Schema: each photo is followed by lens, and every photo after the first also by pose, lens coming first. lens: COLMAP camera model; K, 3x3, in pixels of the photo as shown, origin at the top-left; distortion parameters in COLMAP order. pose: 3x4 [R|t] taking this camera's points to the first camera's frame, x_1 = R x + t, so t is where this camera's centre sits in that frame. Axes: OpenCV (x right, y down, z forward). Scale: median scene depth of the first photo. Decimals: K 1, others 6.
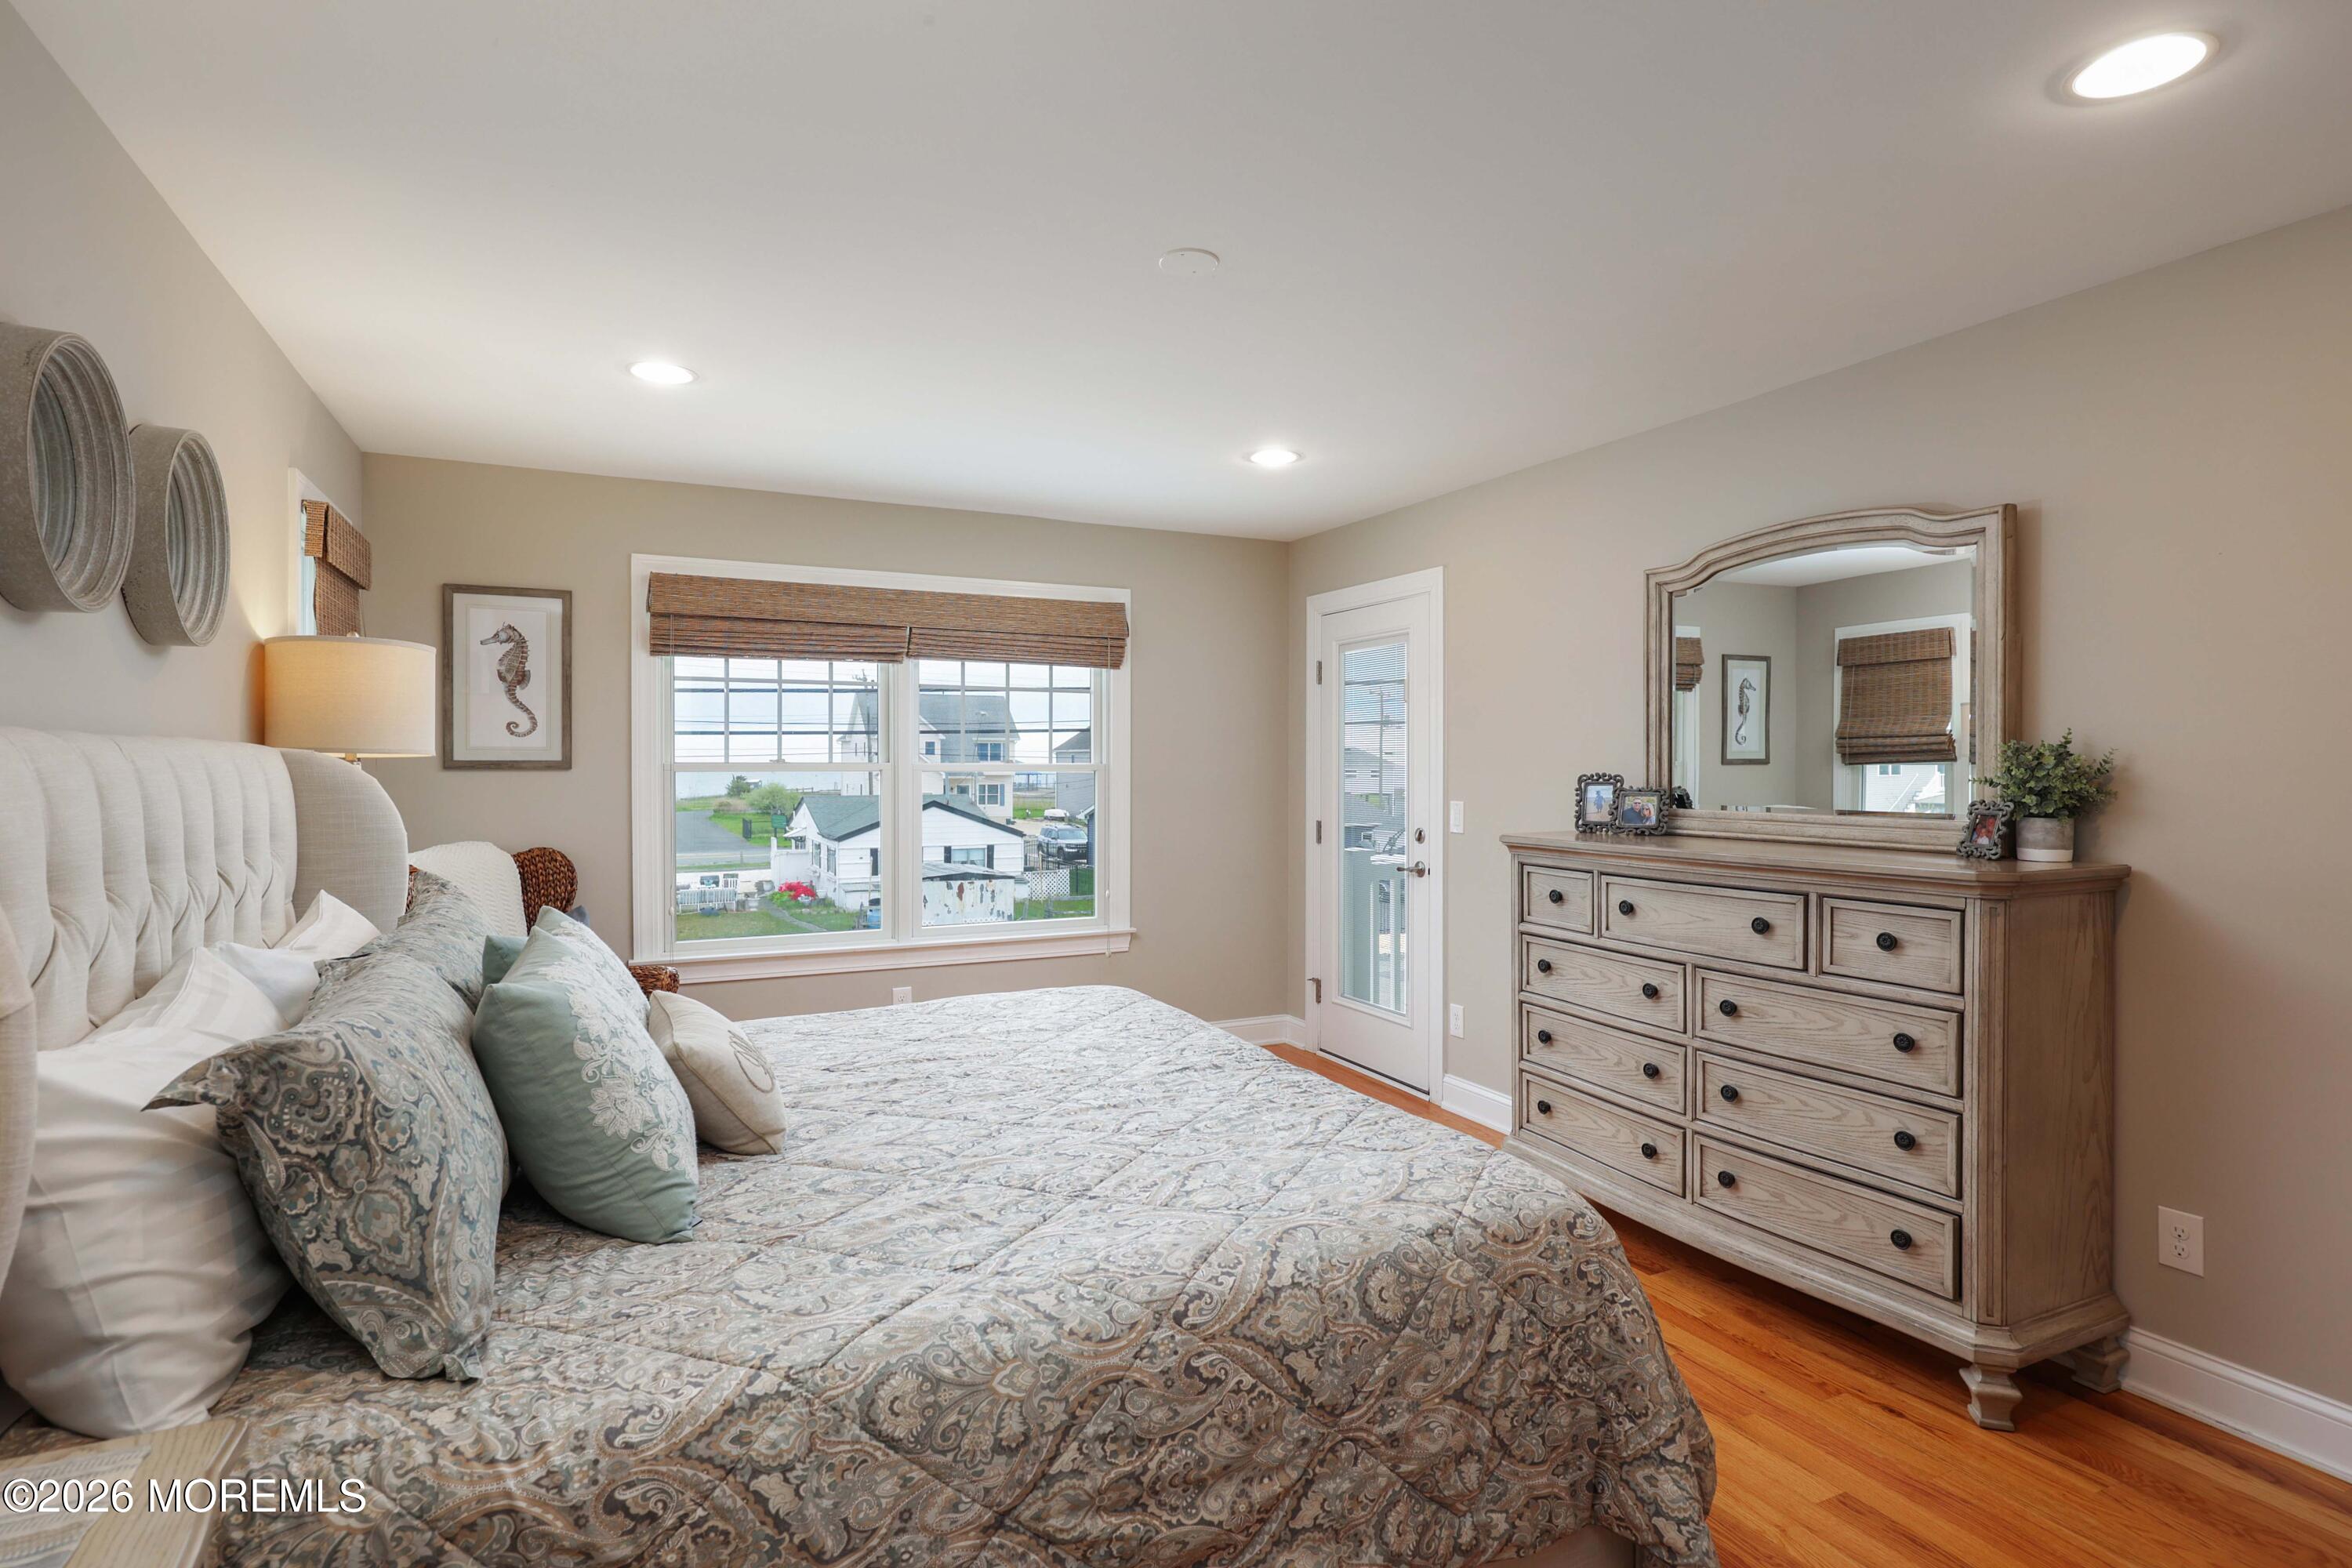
lens RADIAL K [[1196.3, 0, 1176.5], [0, 1196.3, 780.4], [0, 0, 1]] dist [0.001684, 0.000776]
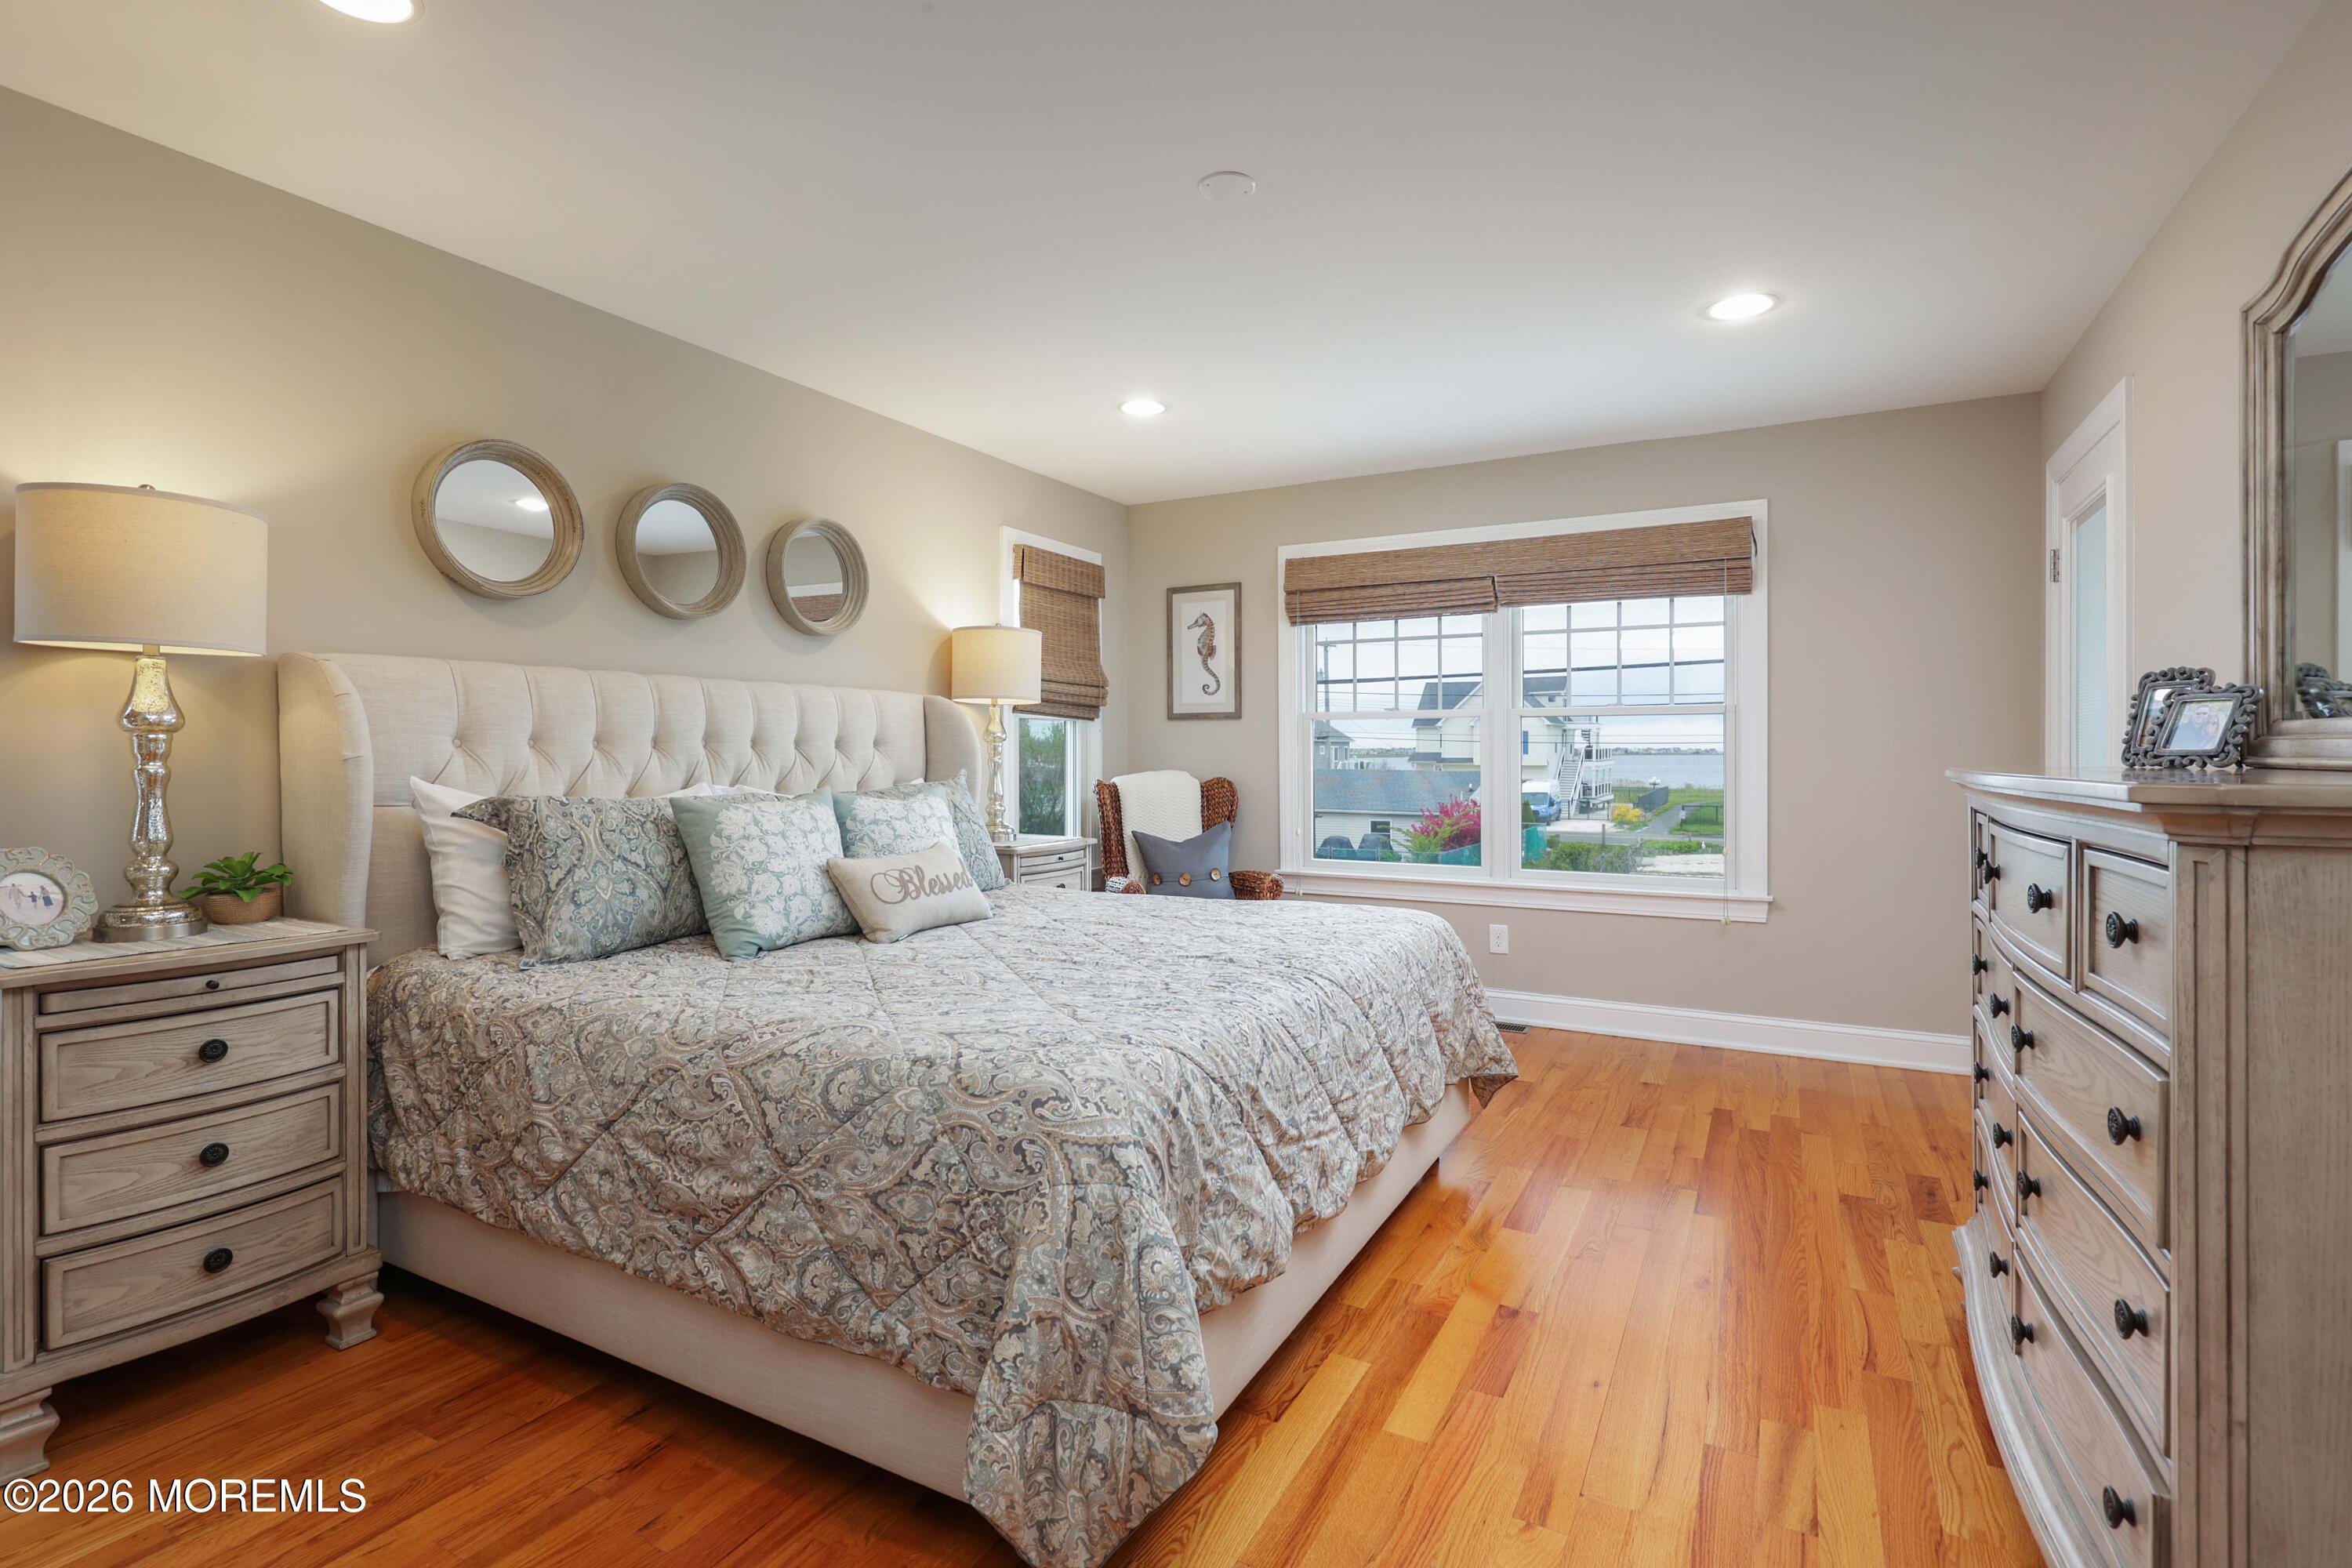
lens RADIAL K [[1126.4, 0, 1165.8], [0, 1126.4, 770.5], [0, 0, 1]] dist [-0.000557, 0.000208]
pose [[0.569287, 0.010566, -0.822071, 1.192093], [-0.010077, 0.999932, 0.005873, 0.105660], [0.822077, 0.004940, 0.569354, 0.603019]]
